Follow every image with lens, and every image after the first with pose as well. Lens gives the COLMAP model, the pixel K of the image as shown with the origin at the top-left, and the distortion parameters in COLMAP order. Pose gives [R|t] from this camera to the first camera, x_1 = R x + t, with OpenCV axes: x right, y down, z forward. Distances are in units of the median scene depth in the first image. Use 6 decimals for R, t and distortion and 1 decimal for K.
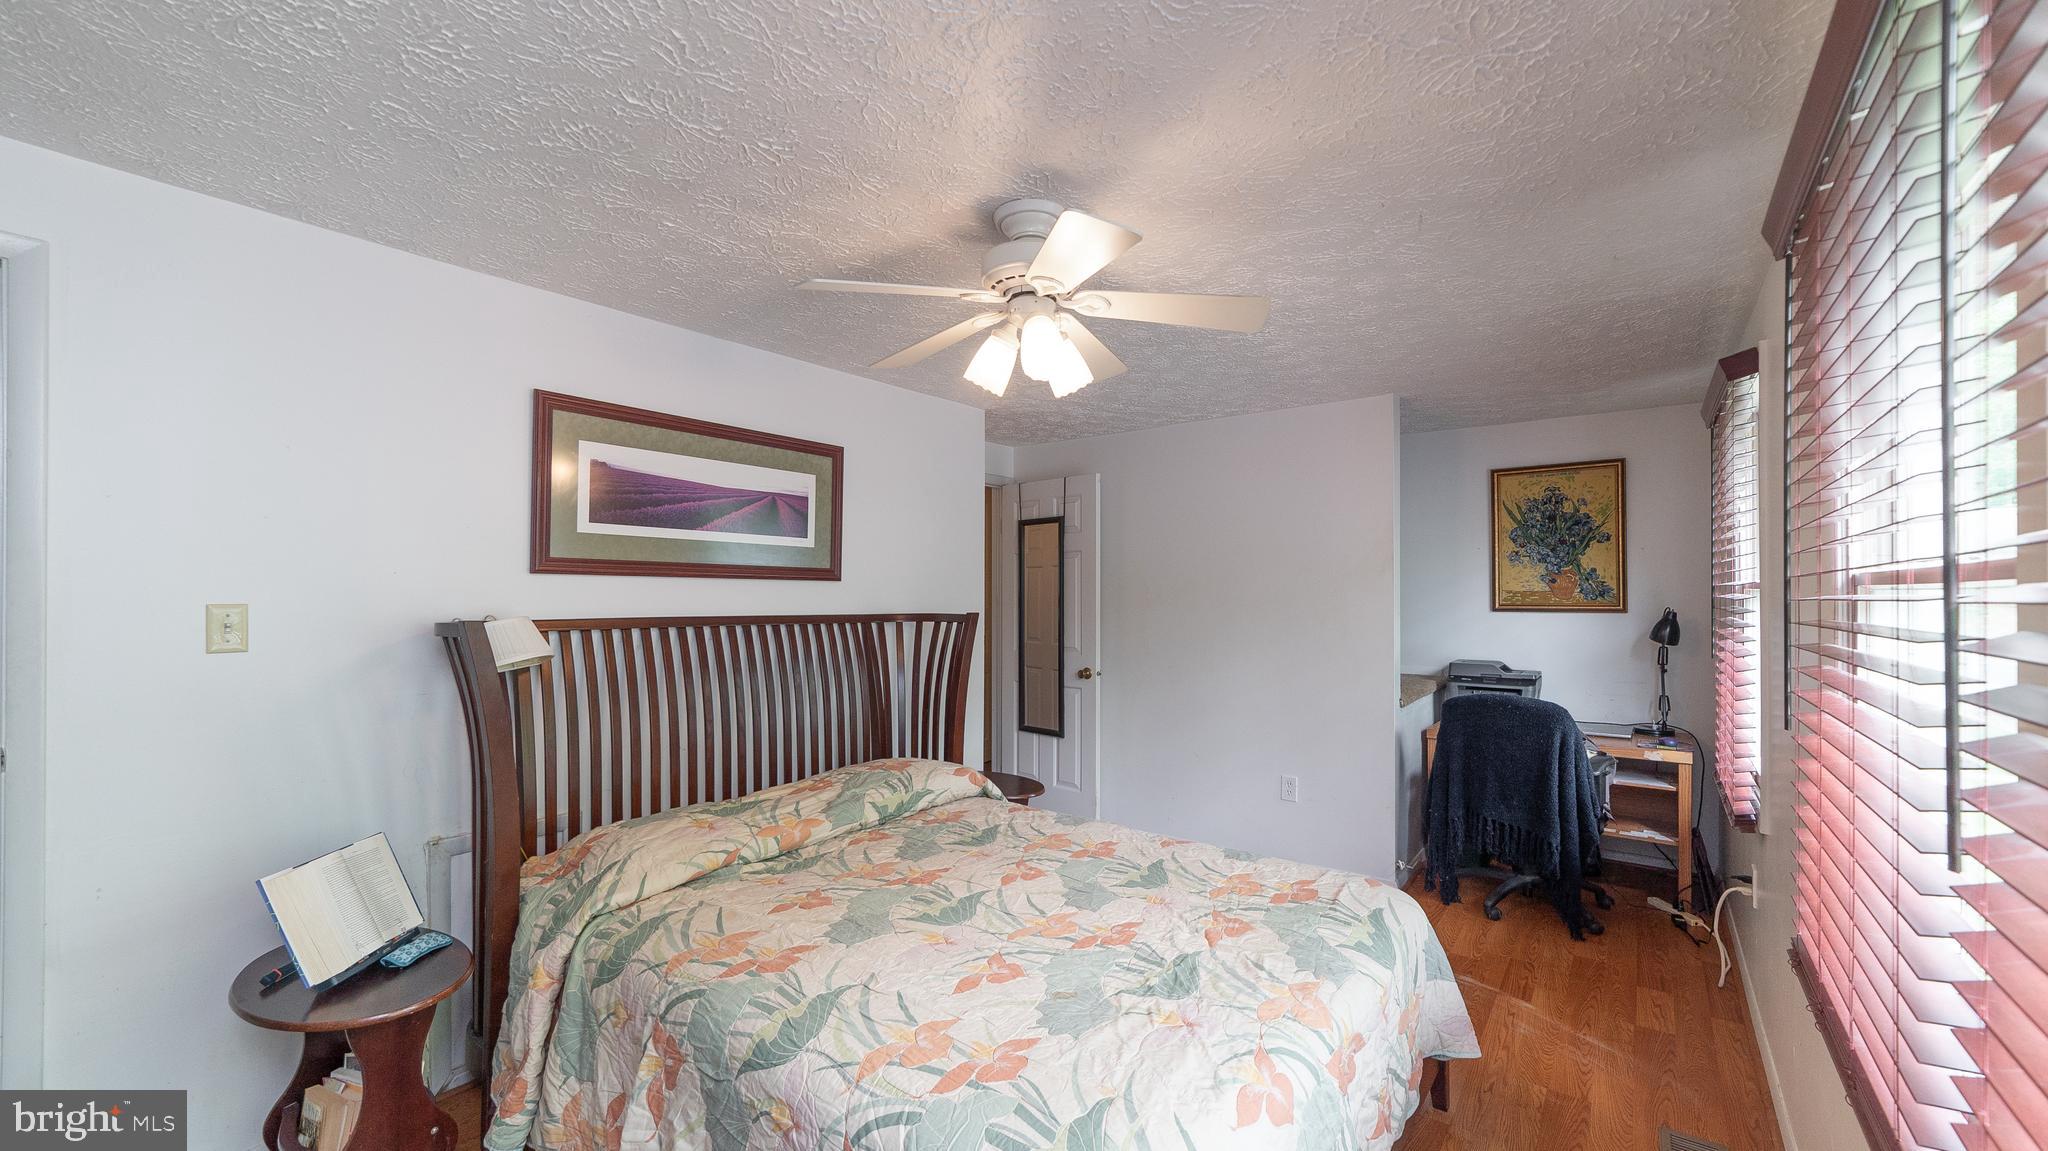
lens RADIAL K [[797.5, 0, 1027.3], [0, 797.5, 583.3], [0, 0, 1]] dist [-0.018543, 0.007350]
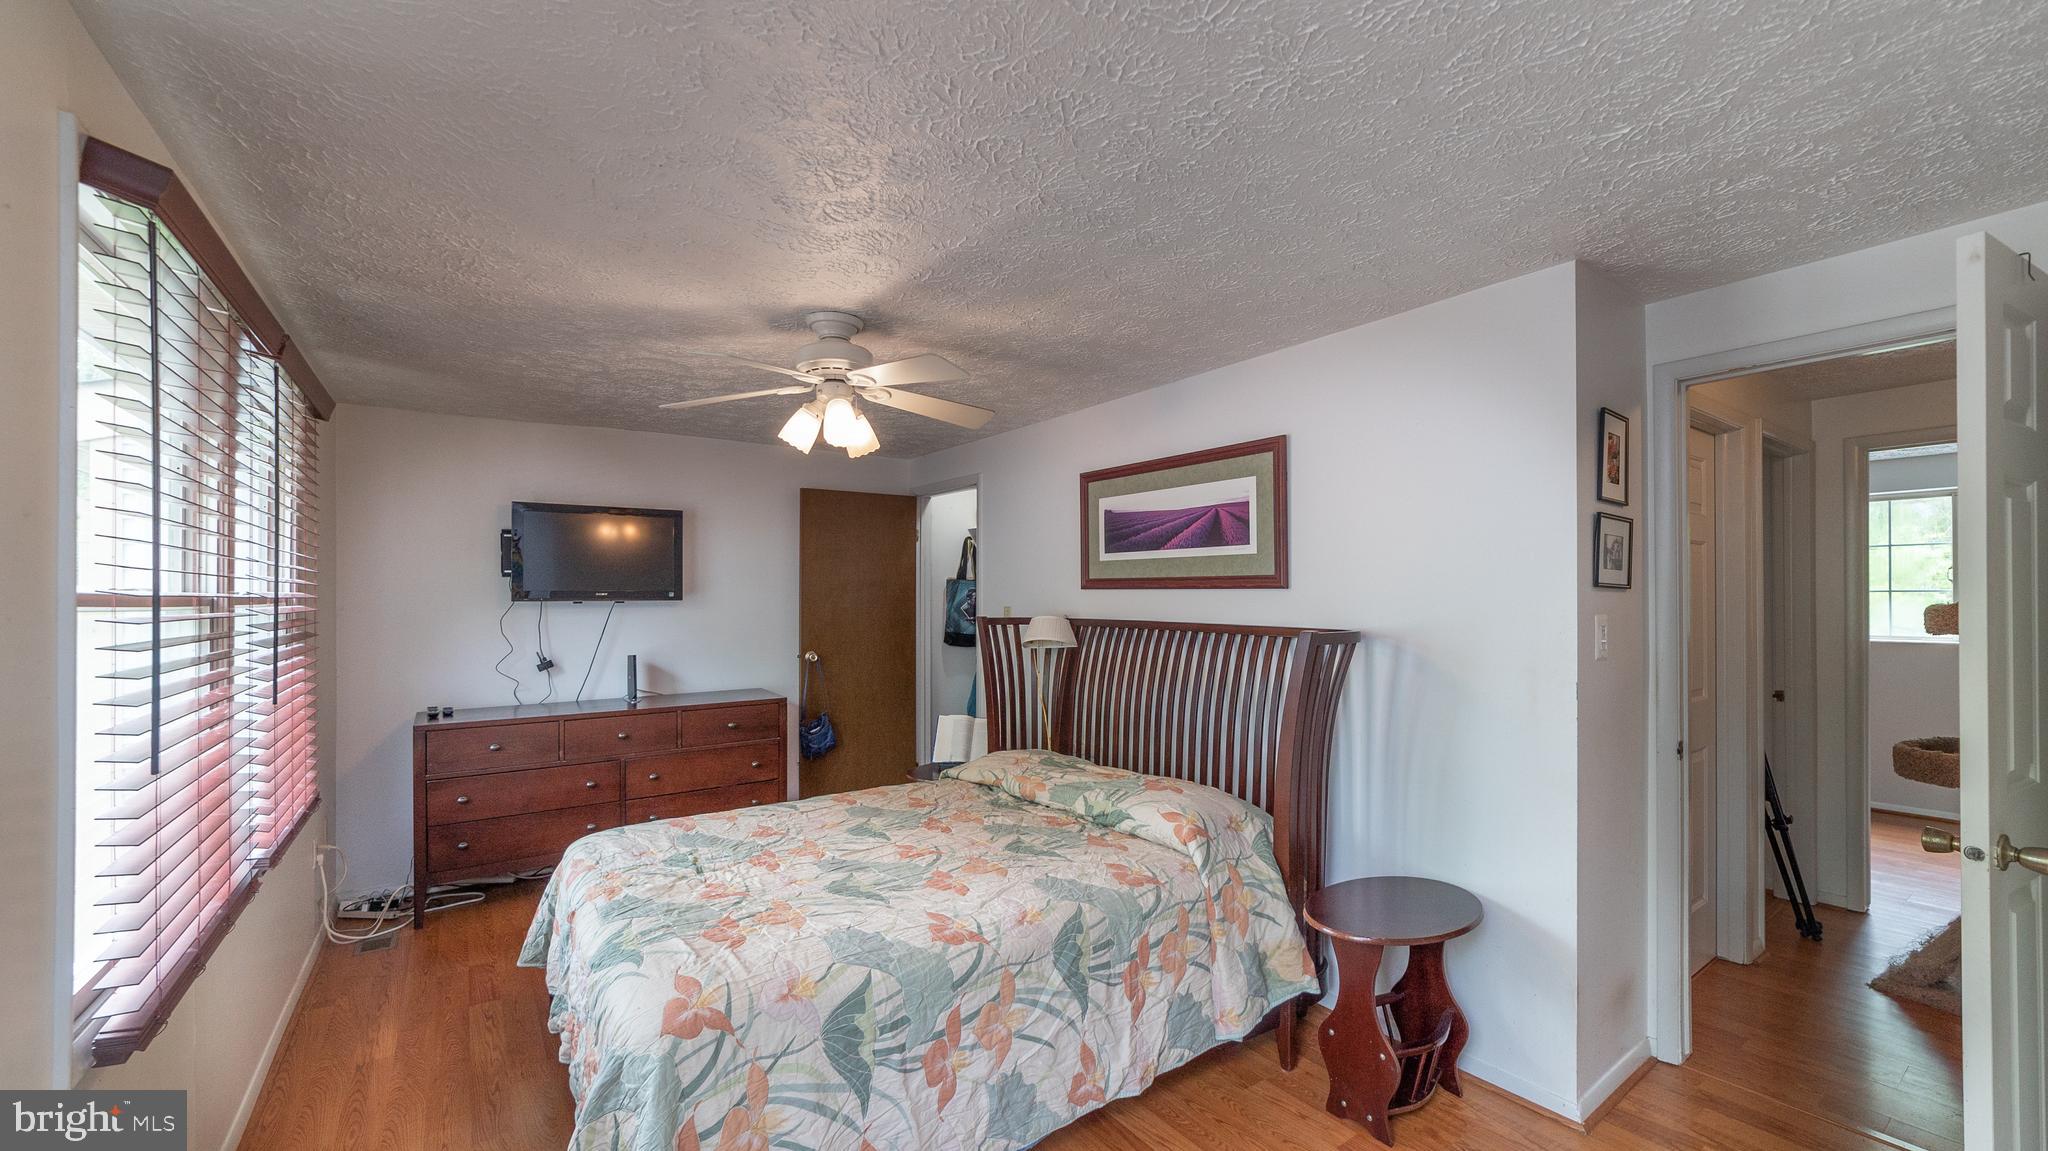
lens RADIAL K [[797.5, 0, 1027.3], [0, 797.5, 583.3], [0, 0, 1]] dist [-0.018543, 0.007350]
pose [[-0.296044, -0.014185, -0.955069, 0.862468], [0.017858, 0.999633, -0.020383, 0.004985], [0.955007, -0.023090, -0.295682, 1.248112]]
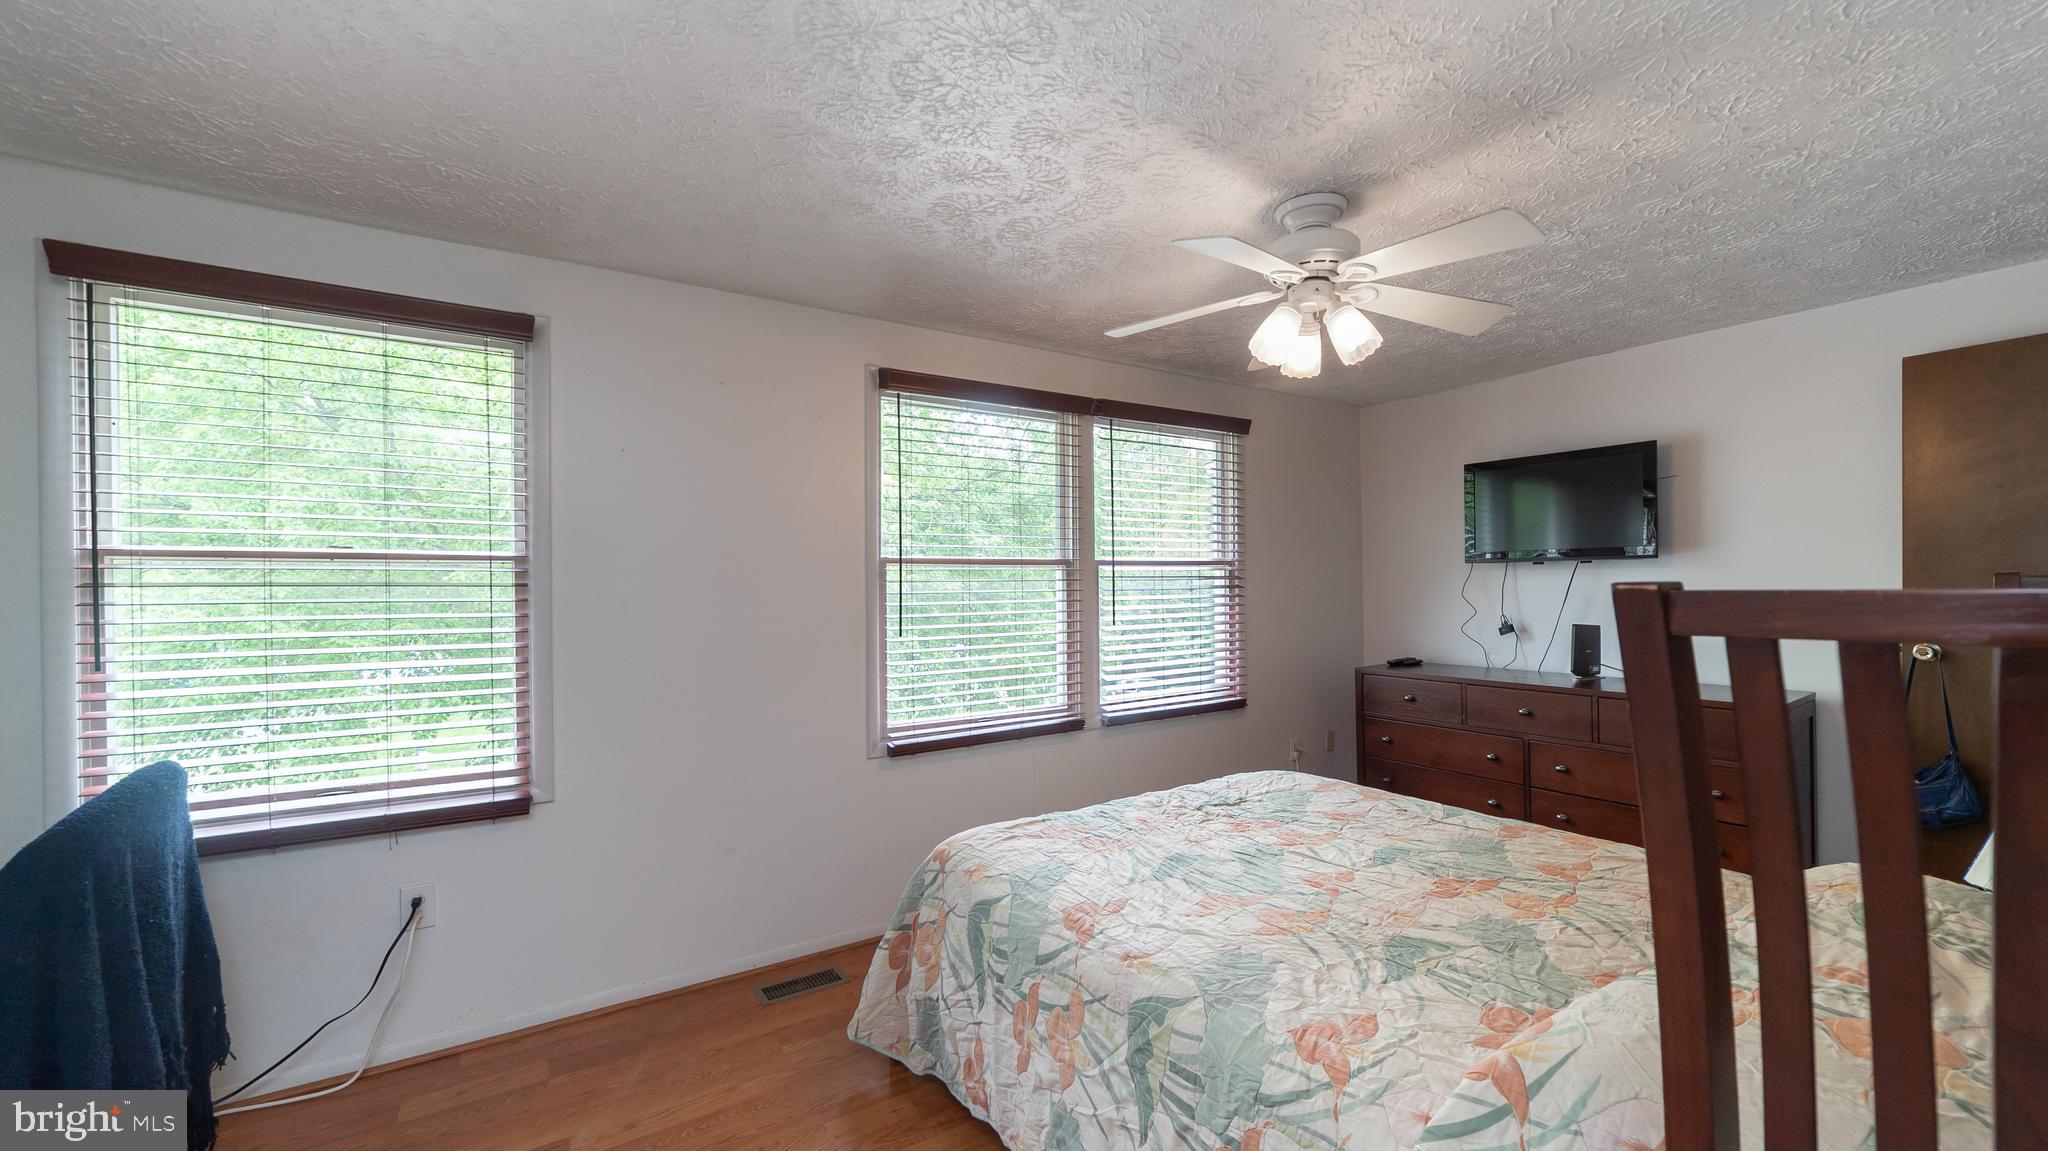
lens RADIAL K [[797.5, 0, 1027.3], [0, 797.5, 583.3], [0, 0, 1]] dist [-0.018543, 0.007350]
pose [[-0.948533, 0.008724, 0.316560, 0.024686], [0.004862, 0.999904, -0.012991, 0.046624], [-0.316642, -0.010783, -0.948484, 1.582760]]
